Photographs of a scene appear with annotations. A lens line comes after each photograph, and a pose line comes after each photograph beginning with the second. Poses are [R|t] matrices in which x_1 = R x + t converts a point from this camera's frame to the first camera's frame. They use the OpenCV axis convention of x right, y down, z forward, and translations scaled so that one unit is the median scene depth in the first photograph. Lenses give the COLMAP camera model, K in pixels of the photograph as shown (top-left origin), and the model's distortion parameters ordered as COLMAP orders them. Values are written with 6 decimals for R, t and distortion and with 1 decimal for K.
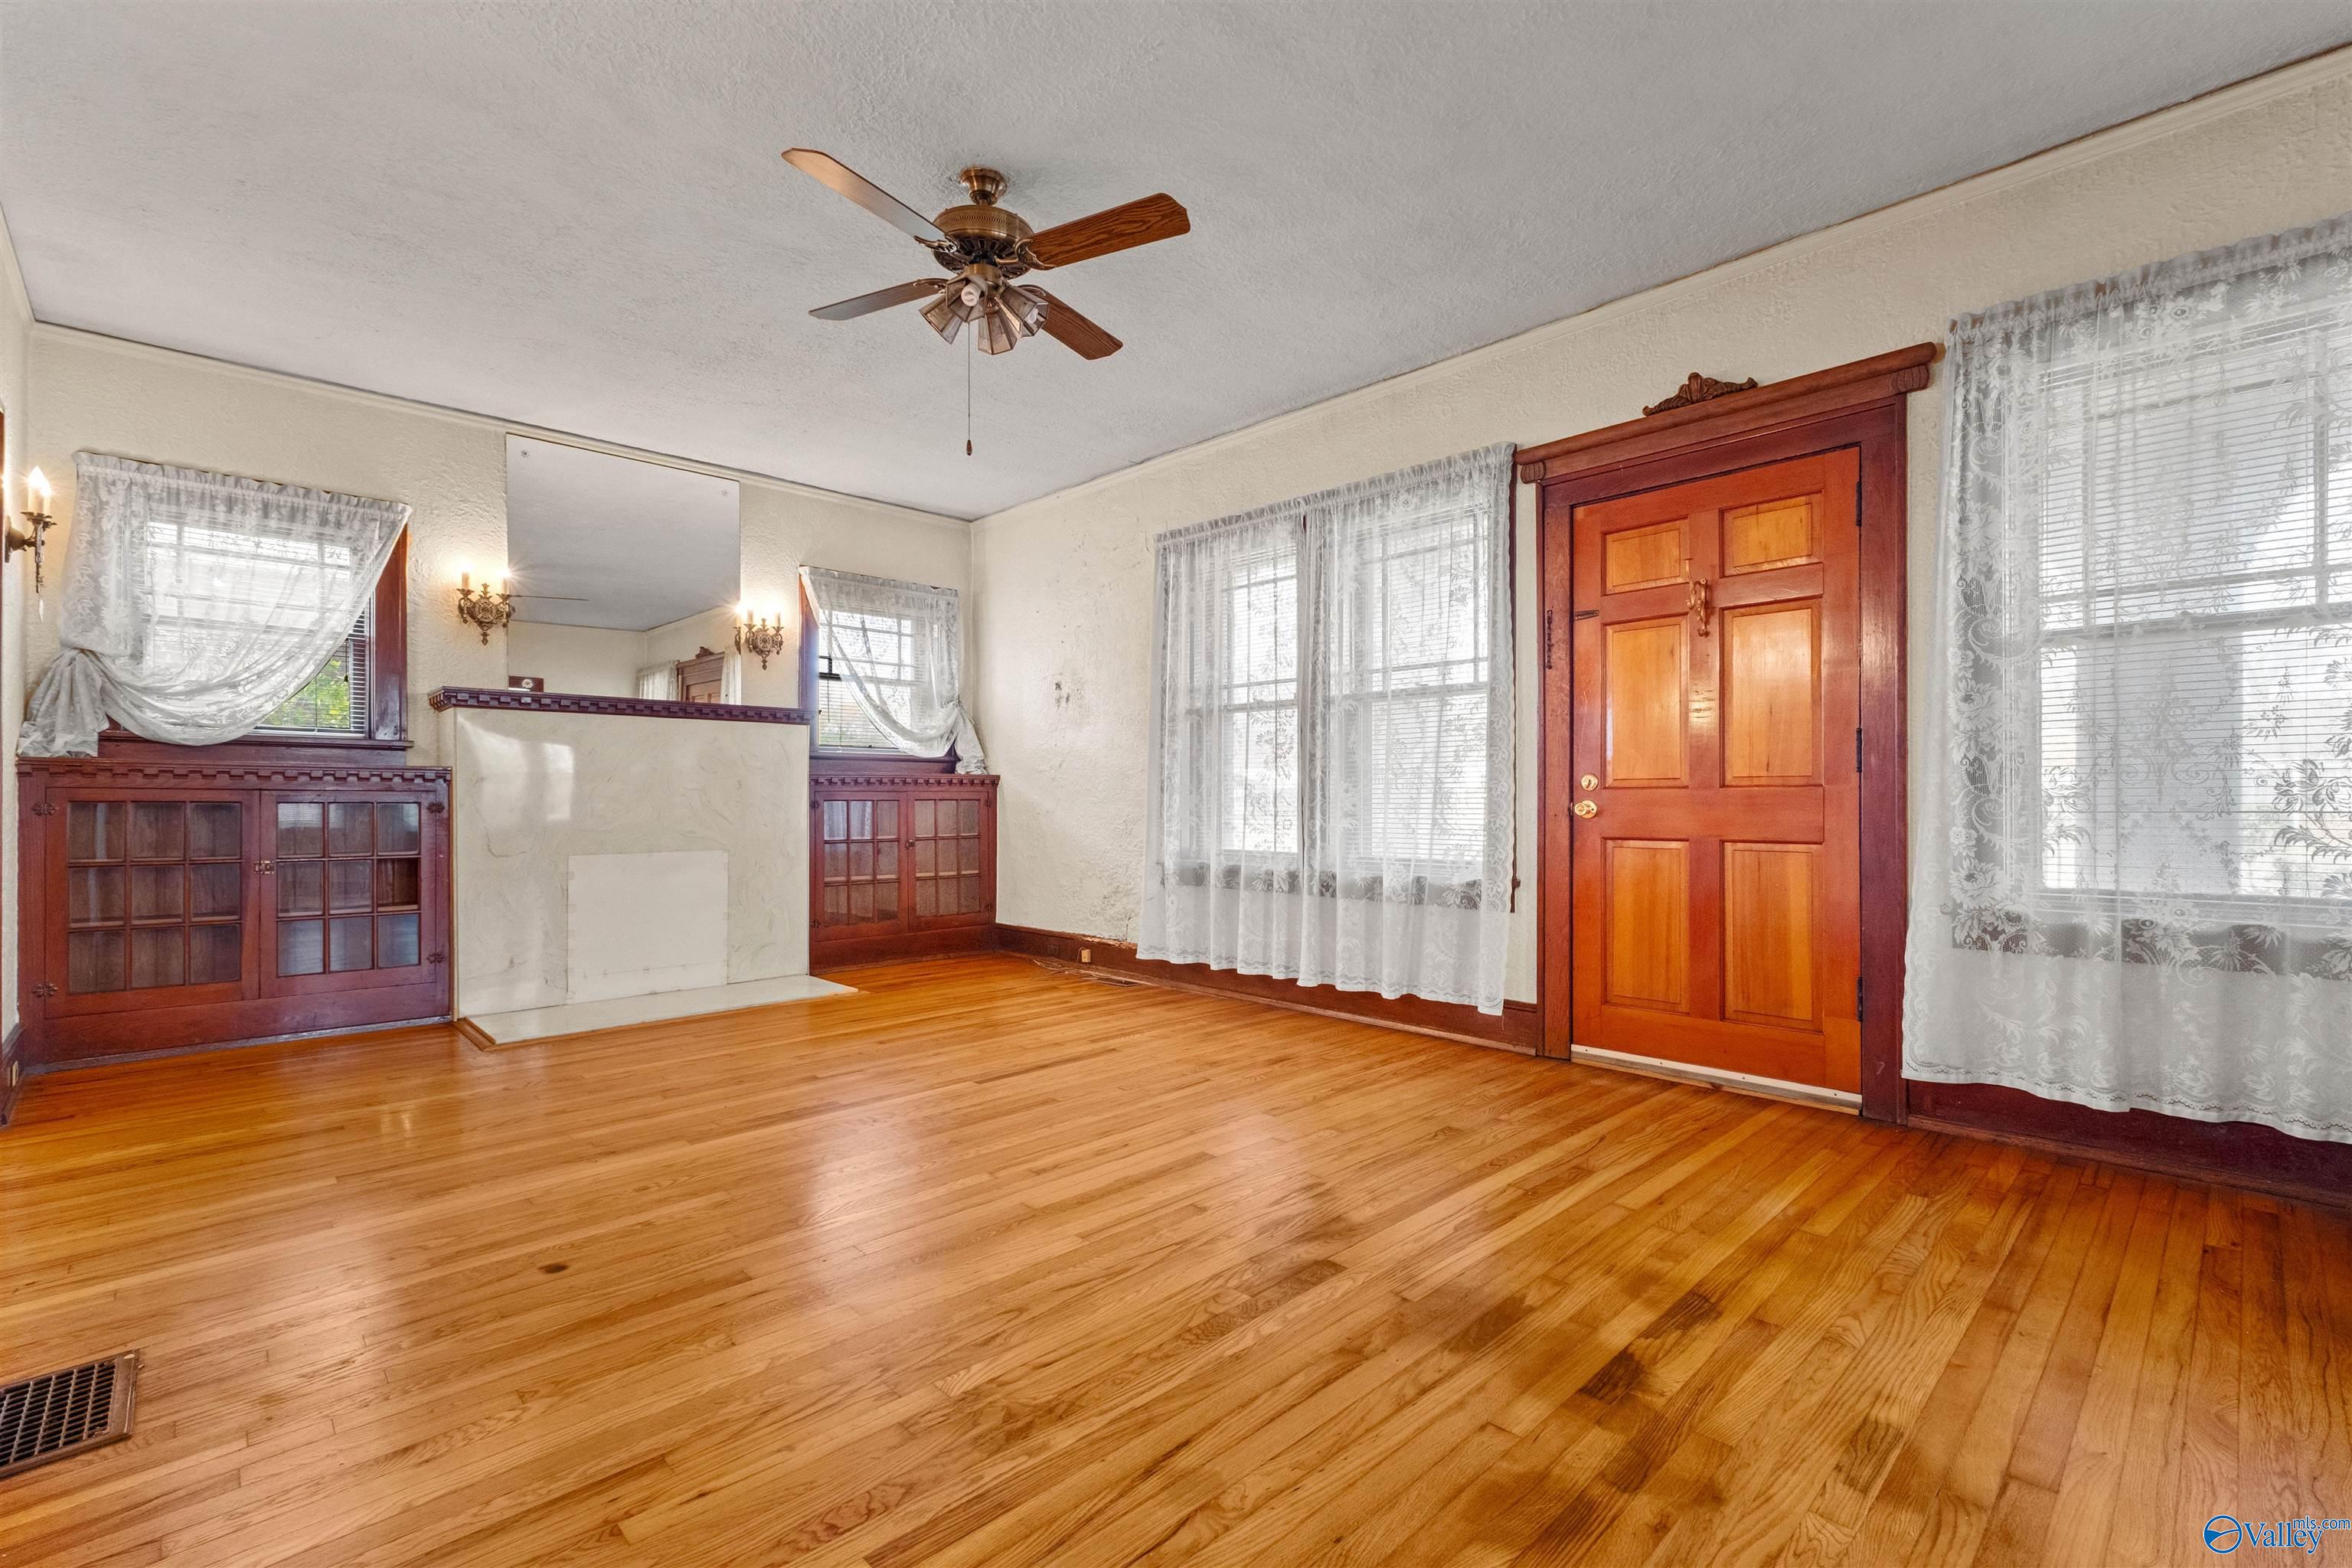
lens RADIAL K [[1034.8, 0, 1186.8], [0, 1034.8, 796.5], [0, 0, 1]] dist [0.000942, -0.001855]
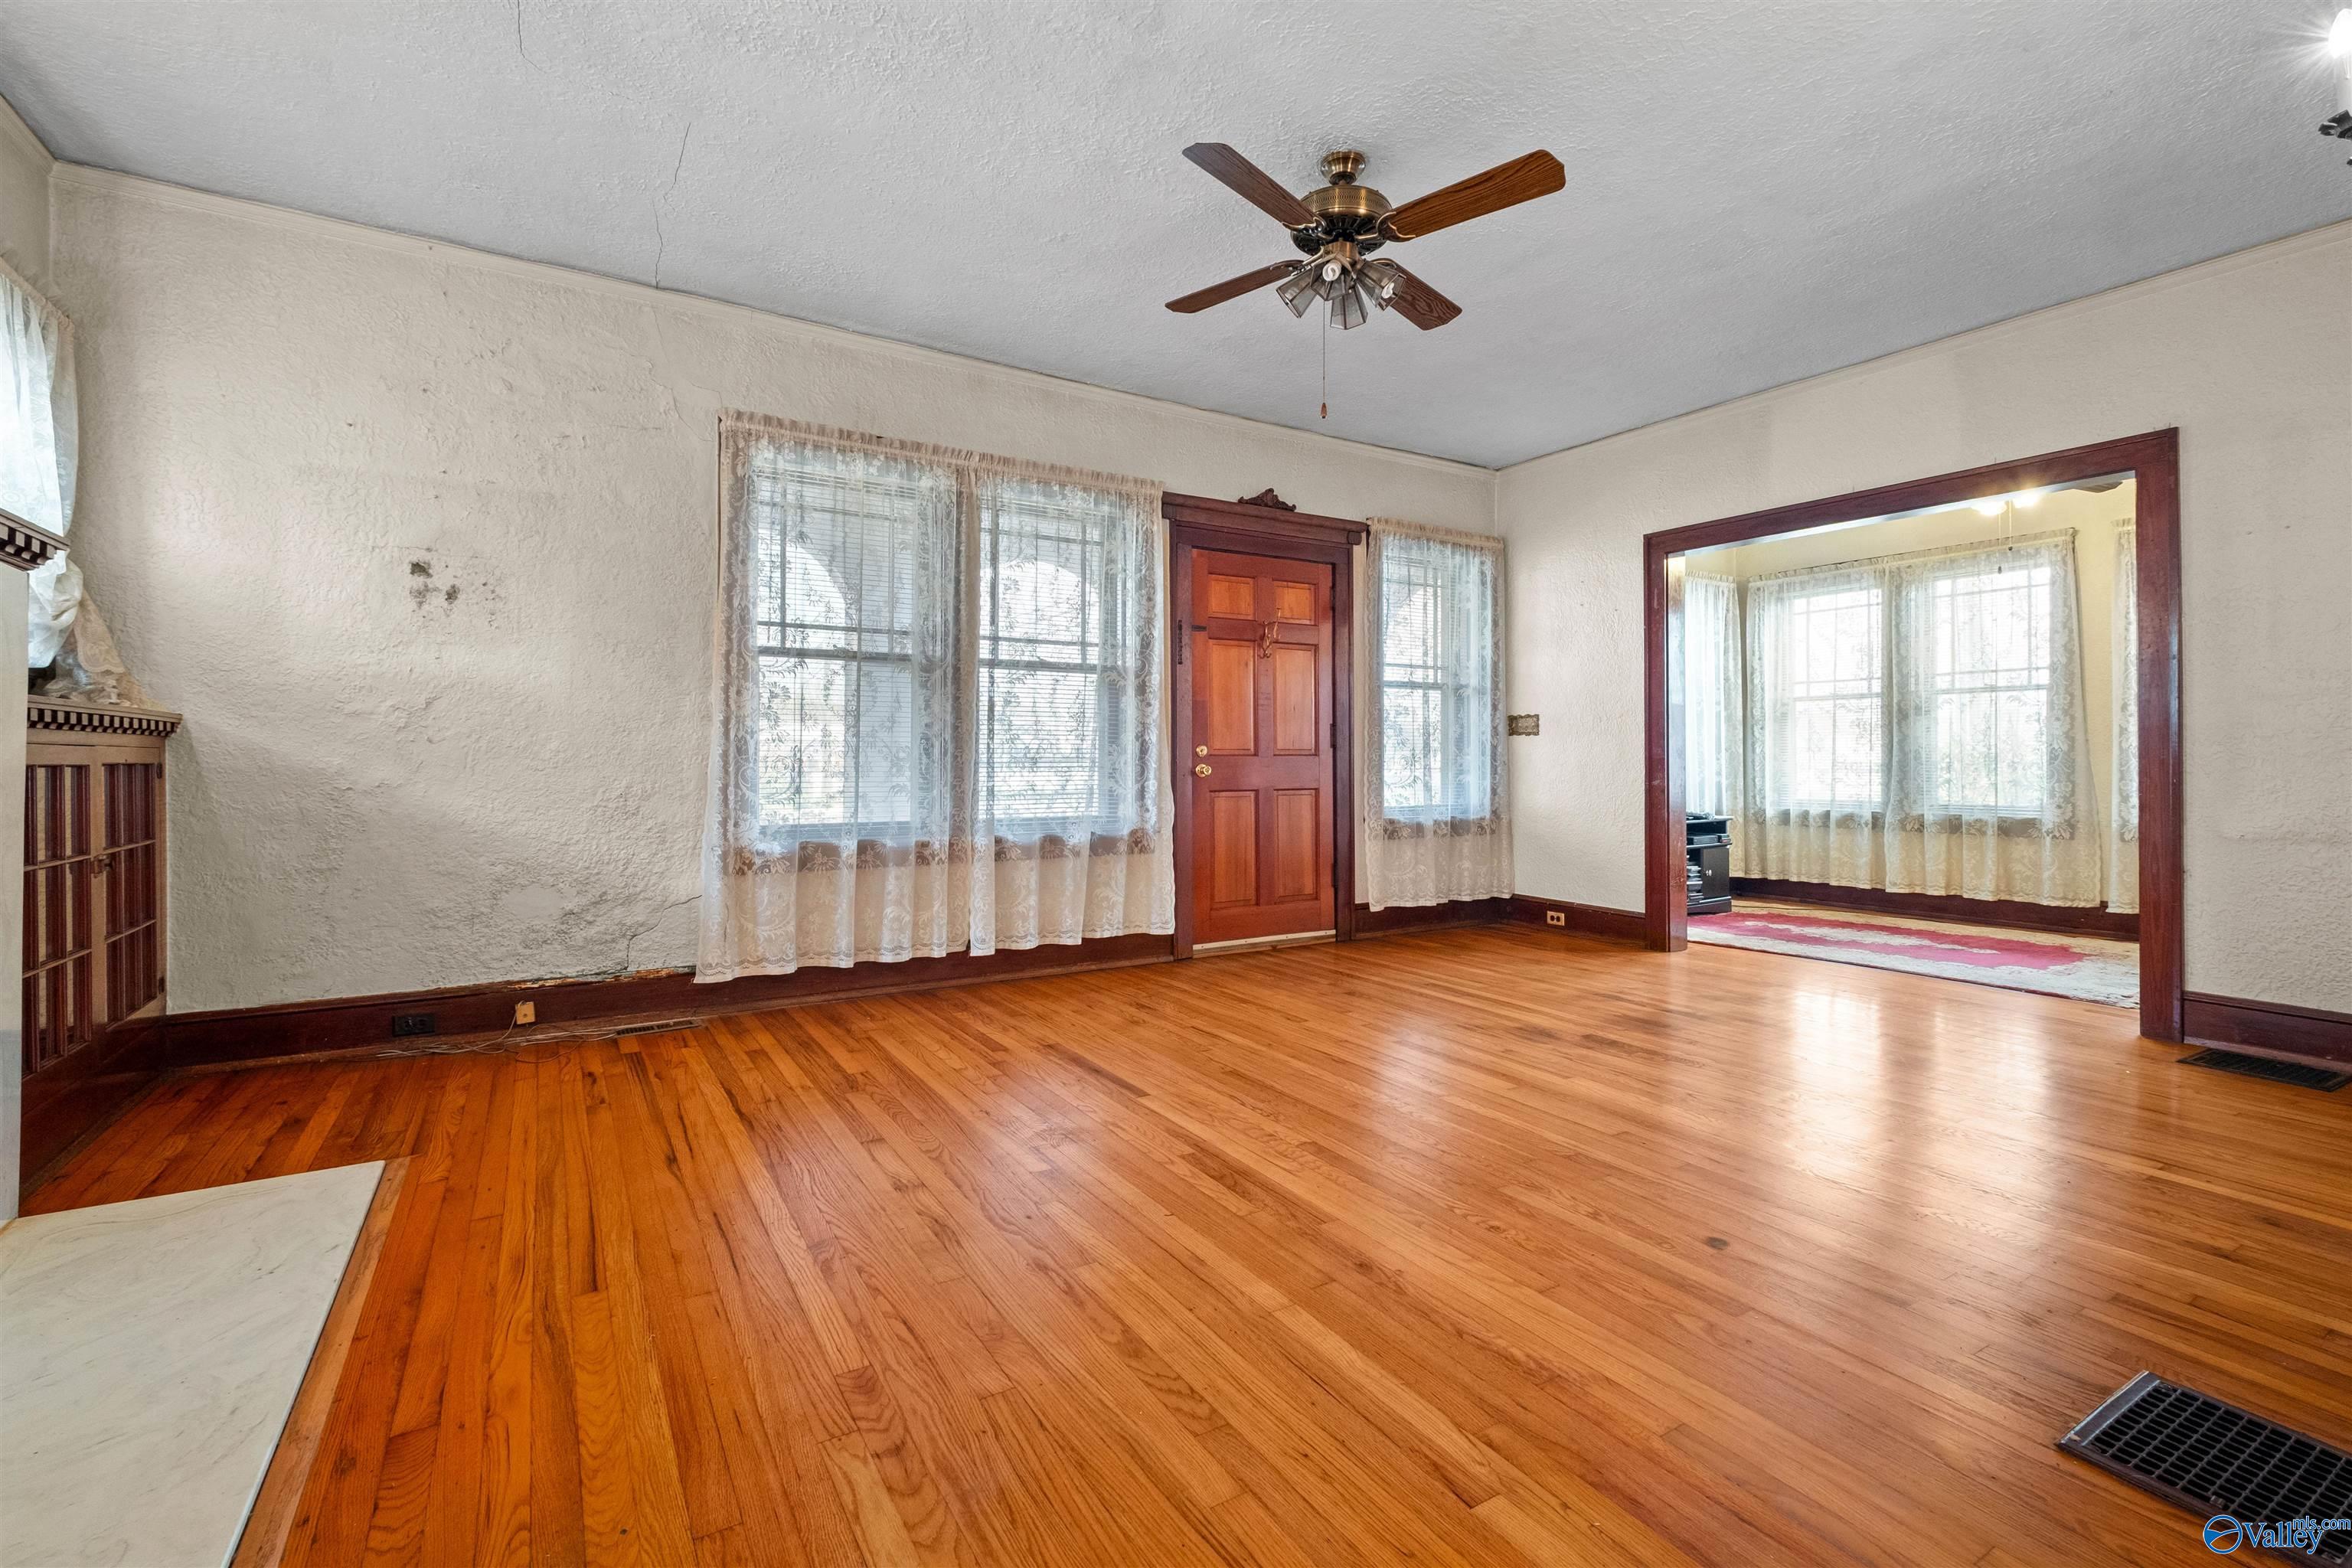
lens RADIAL K [[1034.6, 0, 1177.6], [0, 1034.6, 757.6], [0, 0, 1]] dist [0.000492, -0.000650]
pose [[0.220490, 0.005981, 0.975371, -0.989063], [-0.002759, 0.999981, -0.005509, 0.001942], [-0.975385, -0.001476, 0.220502, 0.753212]]
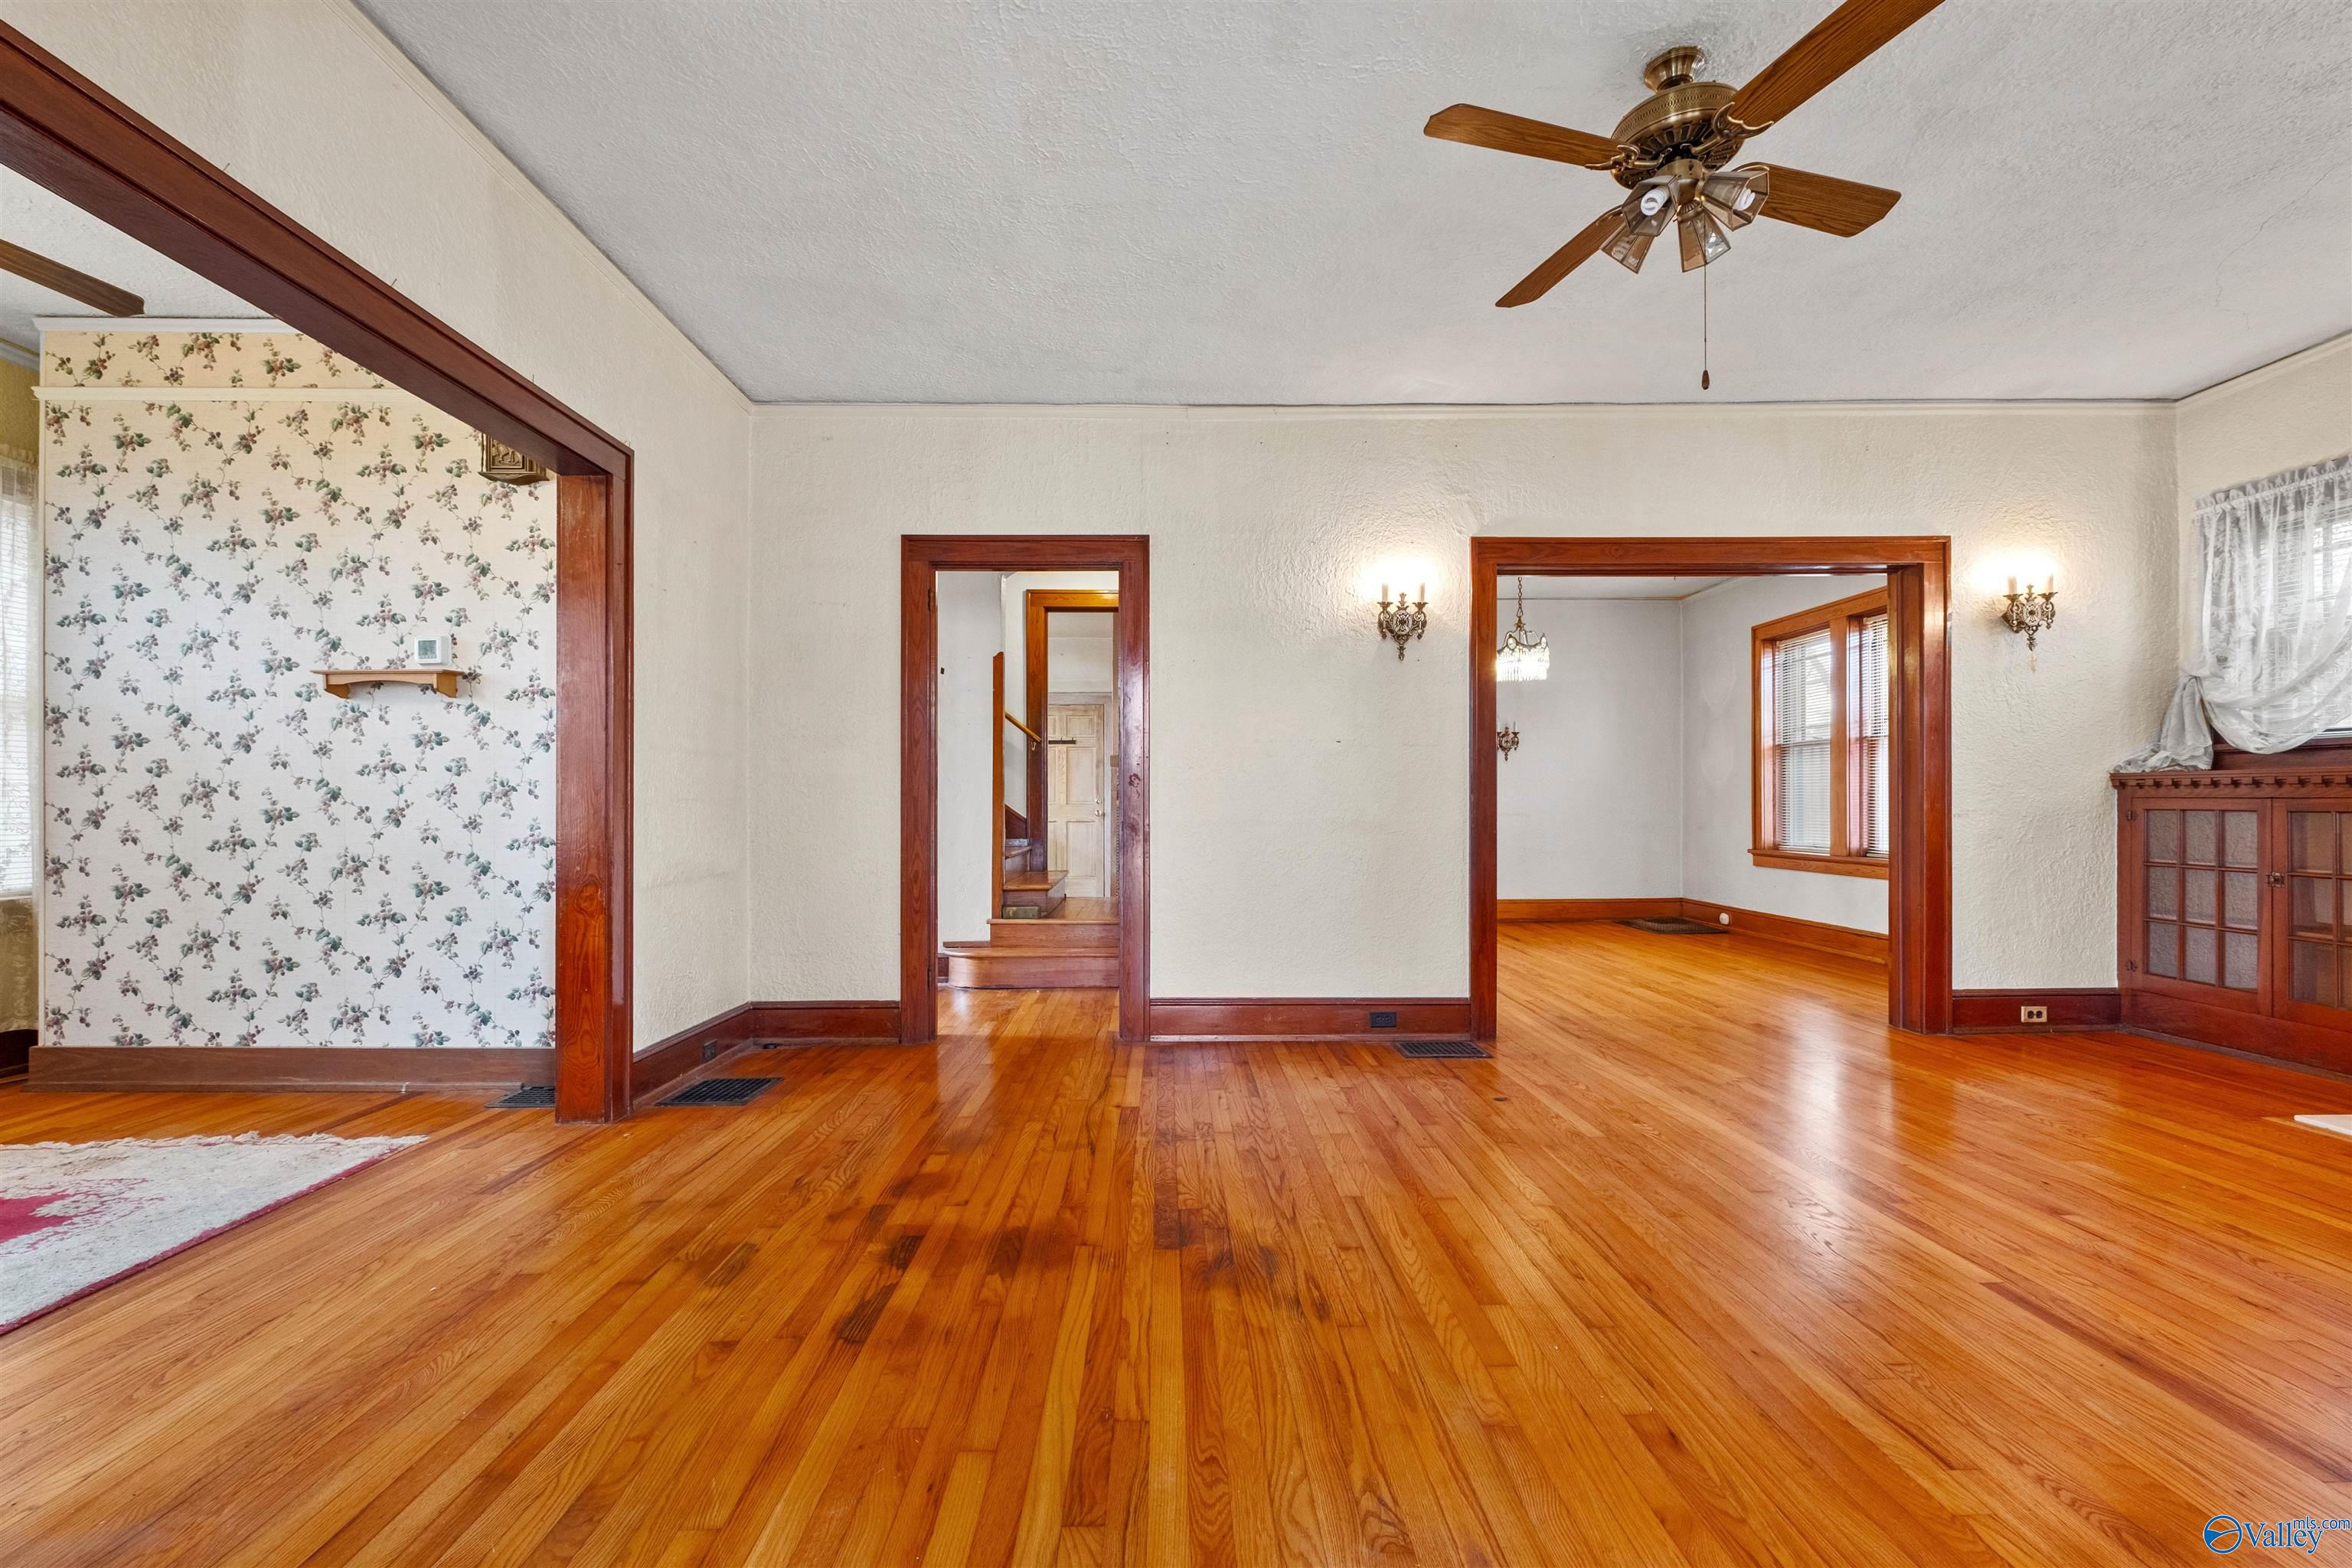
lens RADIAL K [[1034.8, 0, 1186.8], [0, 1034.8, 796.5], [0, 0, 1]] dist [0.000942, -0.001855]
pose [[-0.681781, -0.003579, -0.731547, 0.539302], [0.004800, 0.999945, -0.009365, -0.004702], [0.731540, -0.009896, -0.681726, 1.028490]]
